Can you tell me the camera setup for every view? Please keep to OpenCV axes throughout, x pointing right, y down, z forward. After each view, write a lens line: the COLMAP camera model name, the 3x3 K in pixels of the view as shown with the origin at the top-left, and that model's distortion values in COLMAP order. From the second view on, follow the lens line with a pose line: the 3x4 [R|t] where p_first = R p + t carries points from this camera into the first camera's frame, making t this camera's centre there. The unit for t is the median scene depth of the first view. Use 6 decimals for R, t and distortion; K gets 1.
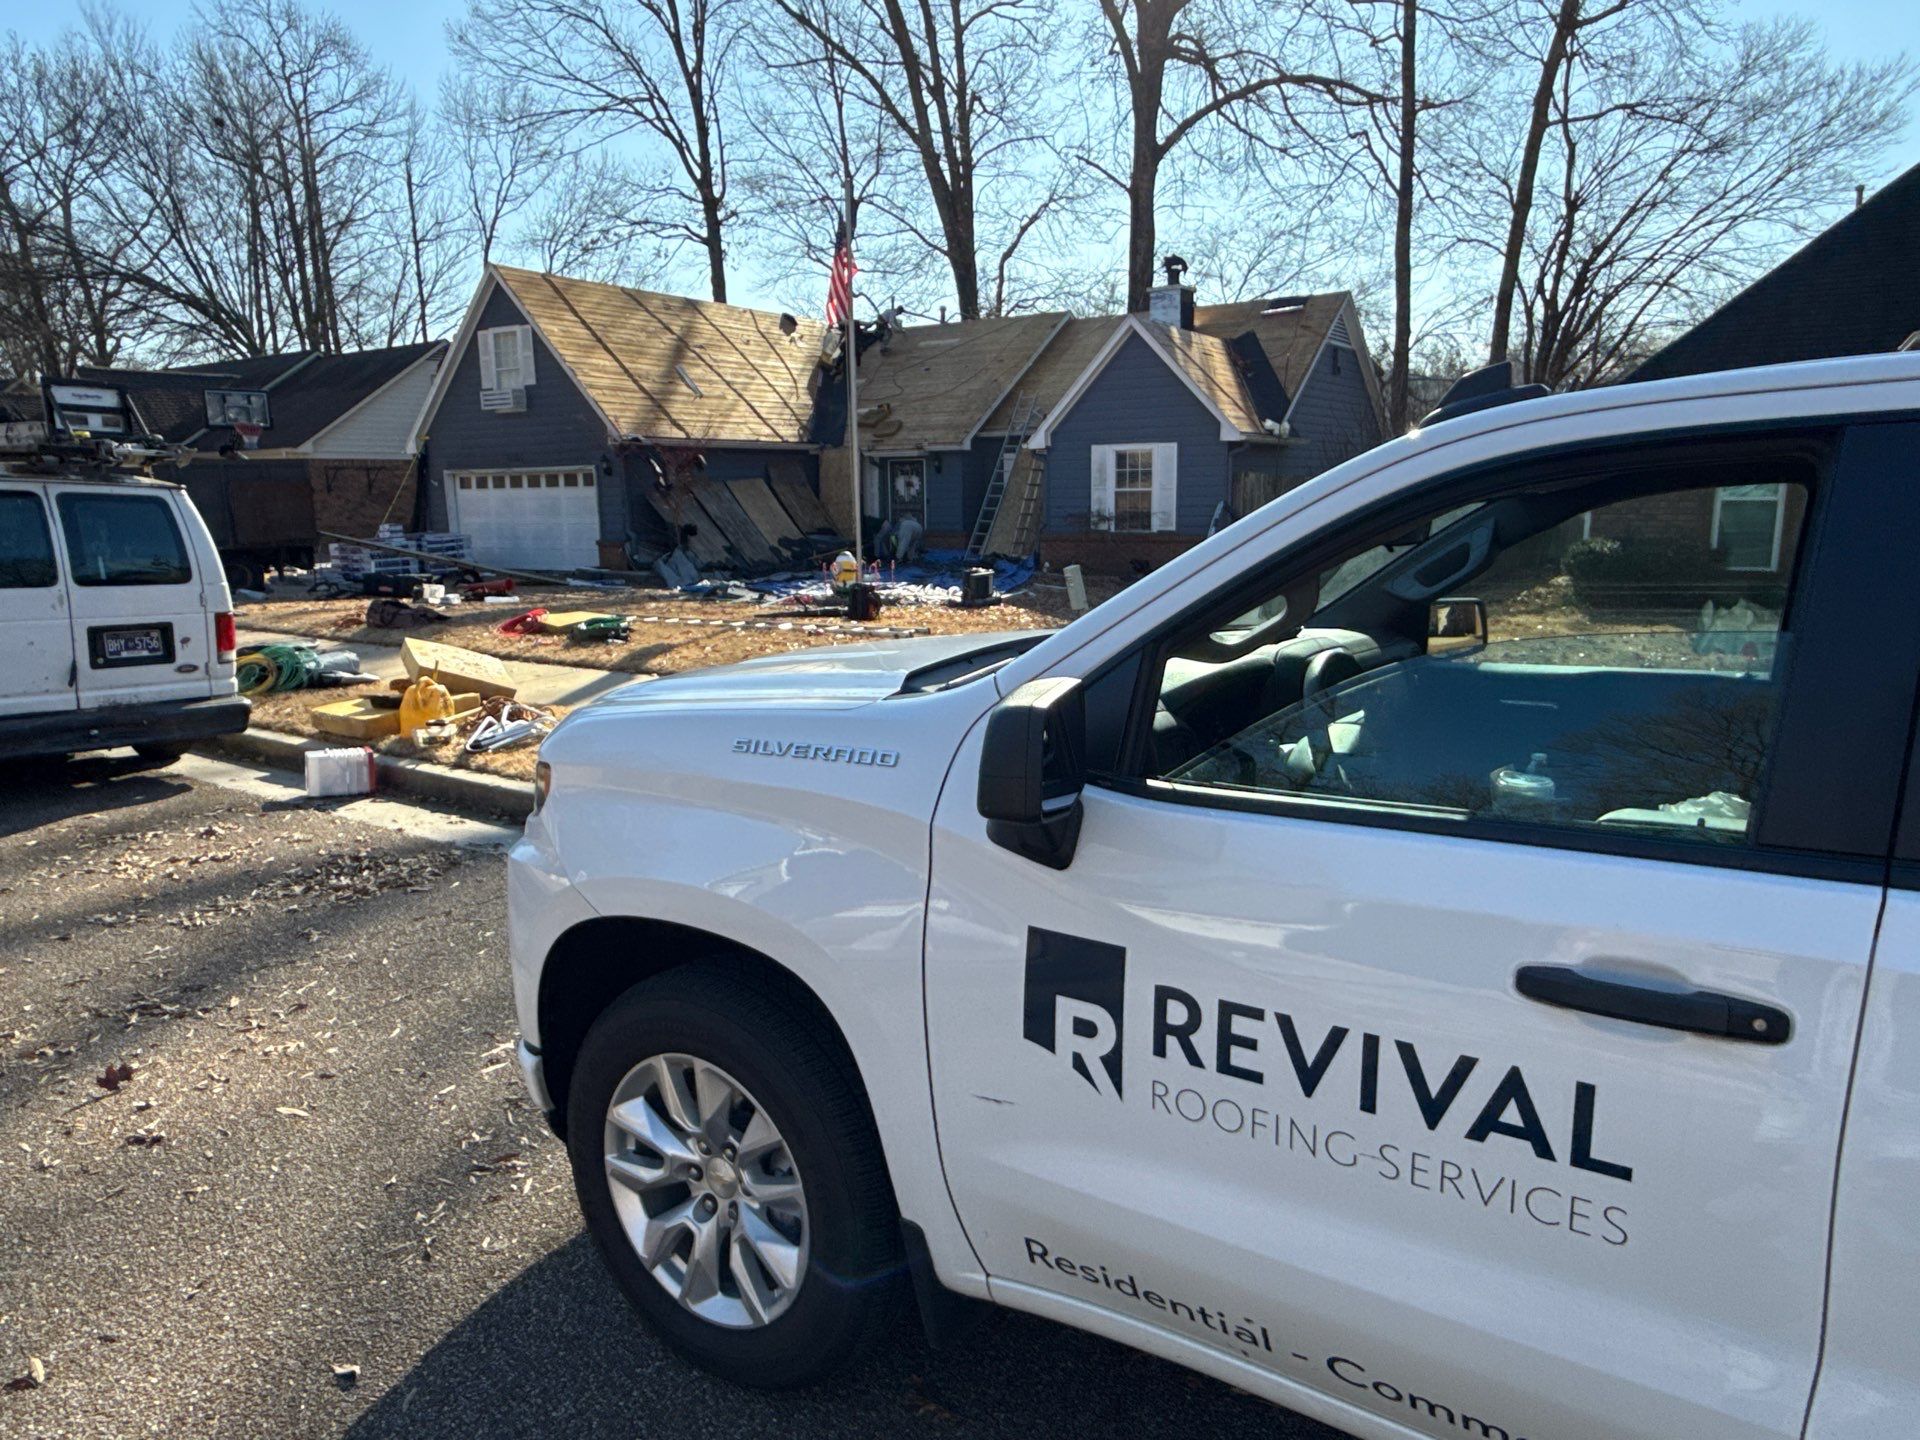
lens RADIAL K [[1206.5, 0, 960.0], [0, 1206.5, 720.0], [0, 0, 1]] dist [0.002781, 0.003241]
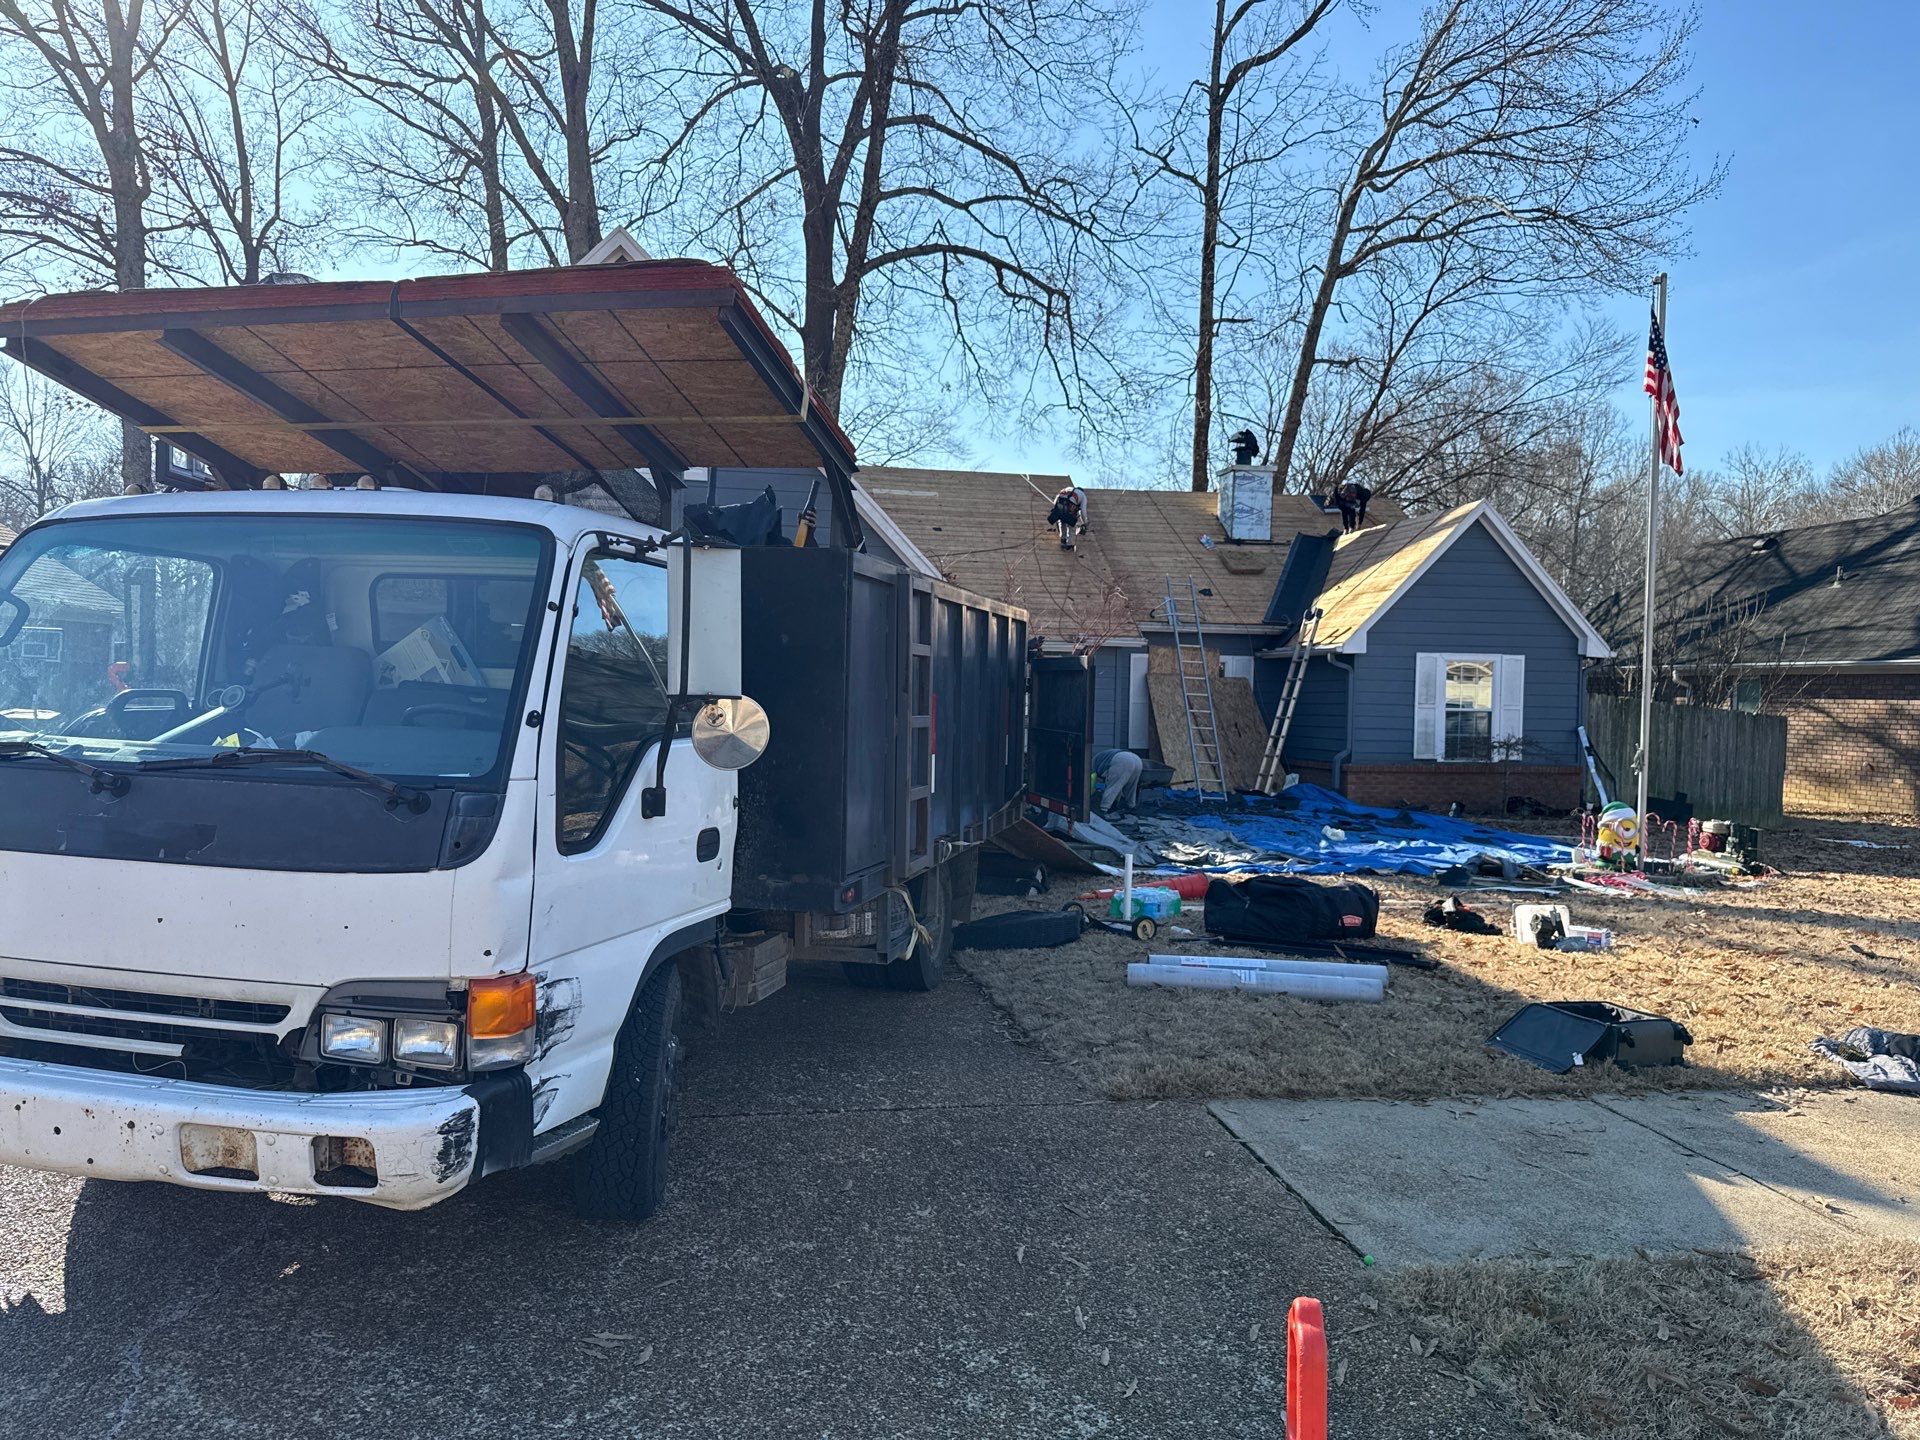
lens RADIAL K [[1332.3, 0, 960.0], [0, 1332.3, 720.0], [0, 0, 1]] dist [0.107939, -0.134043]
pose [[0.735530, 0.010255, 0.677414, -0.568386], [0.101248, 0.986993, -0.124876, -0.084638], [-0.669884, 0.160437, 0.724925, 0.460459]]
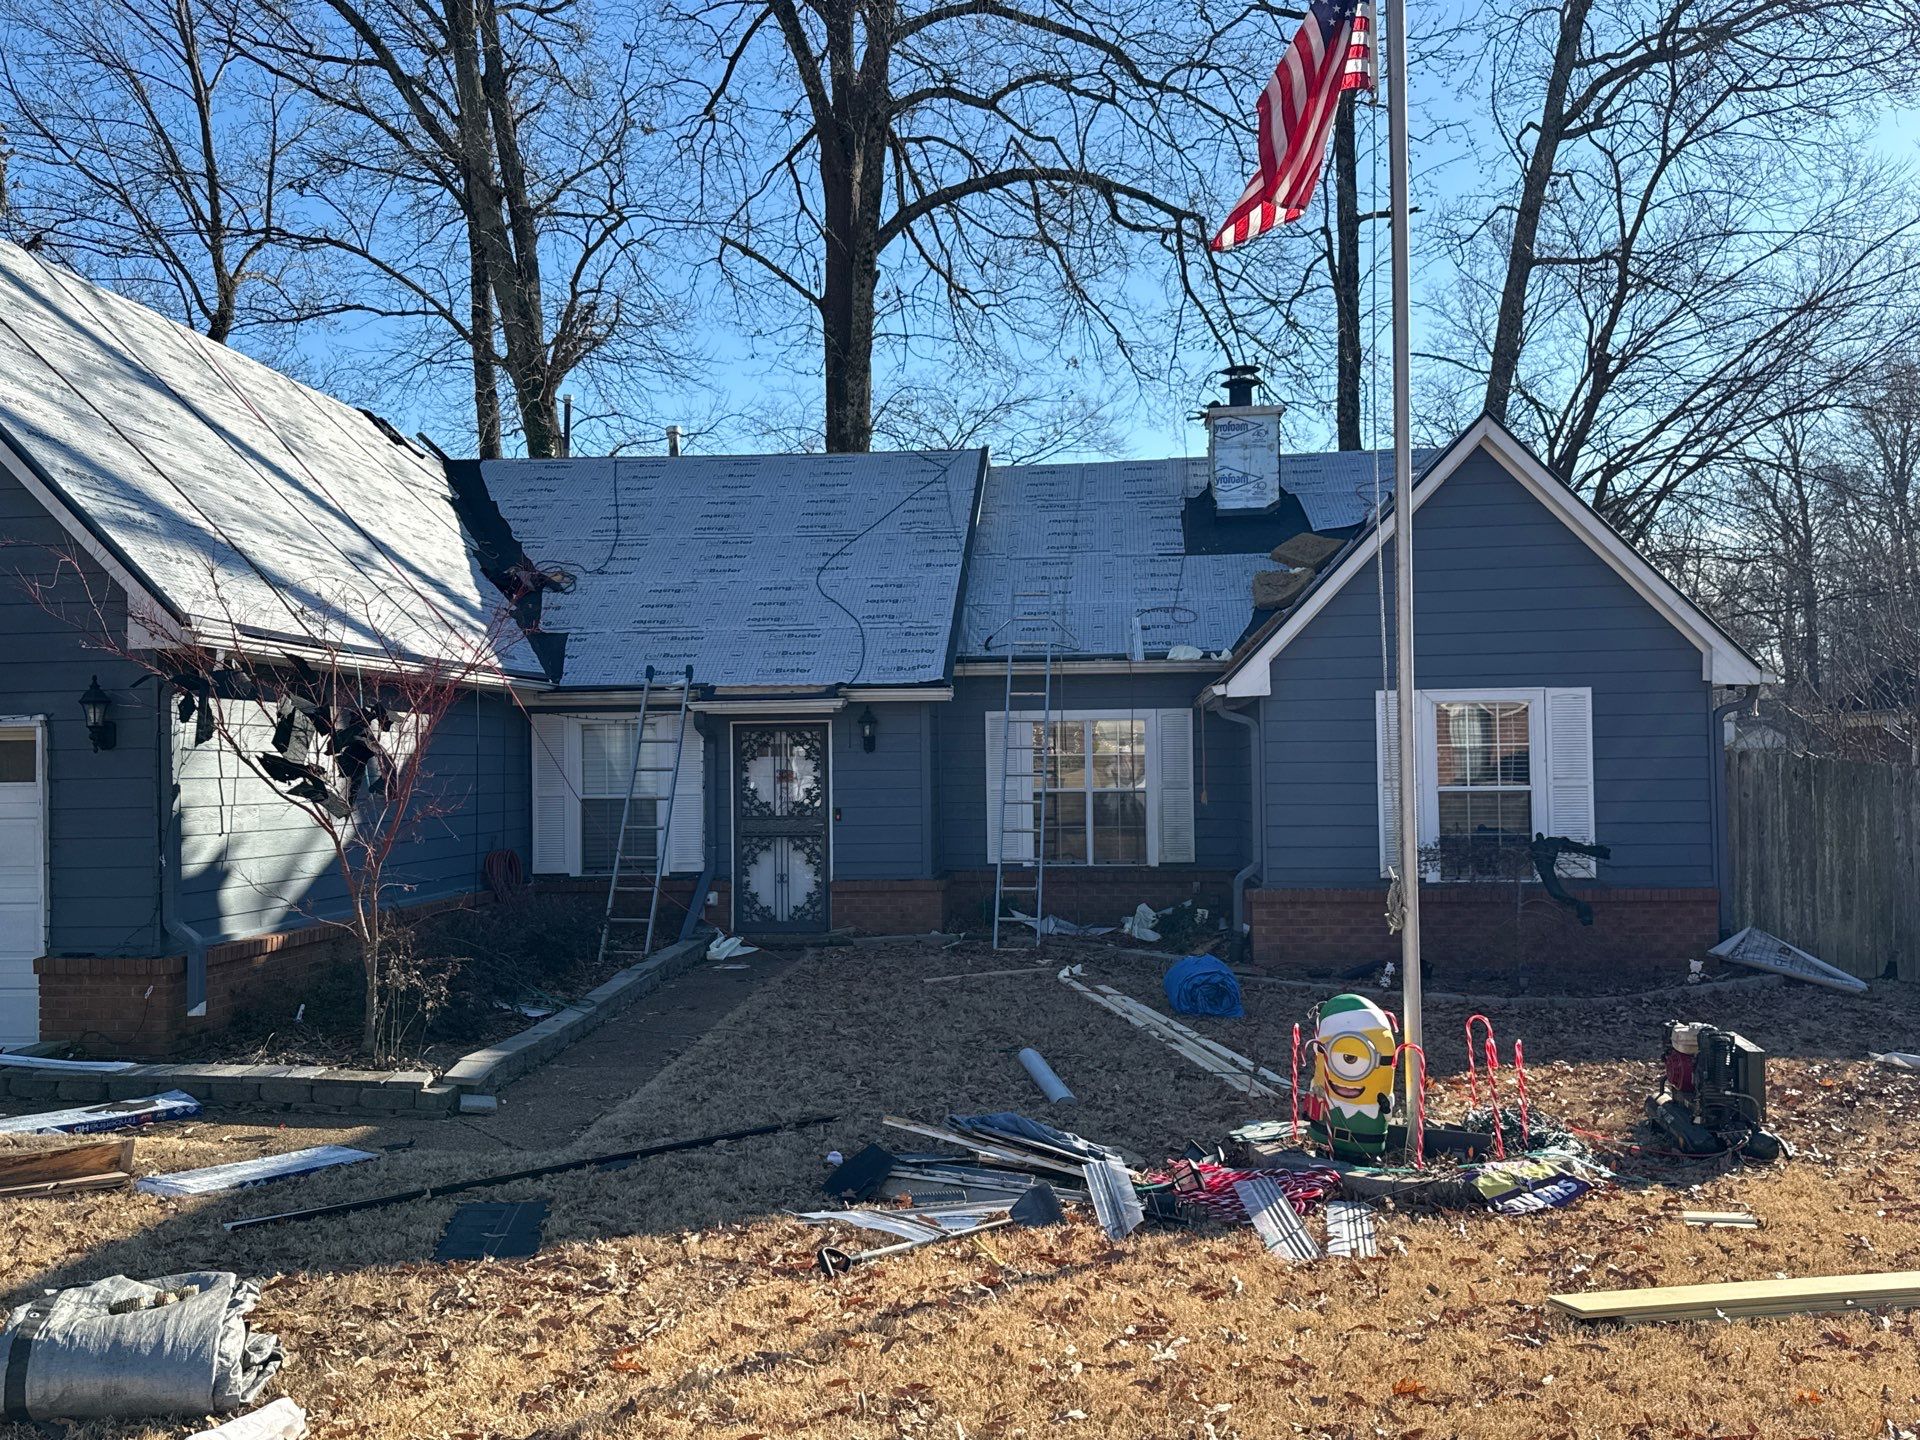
lens RADIAL K [[1580.1, 0, 962.6], [0, 1580.1, 740.9], [0, 0, 1]] dist [0.165272, -0.275528]
pose [[0.887411, 0.010688, 0.460855, -0.241539], [0.087327, 0.977731, -0.190831, -0.088690], [-0.452632, 0.209591, 0.866716, 0.452466]]
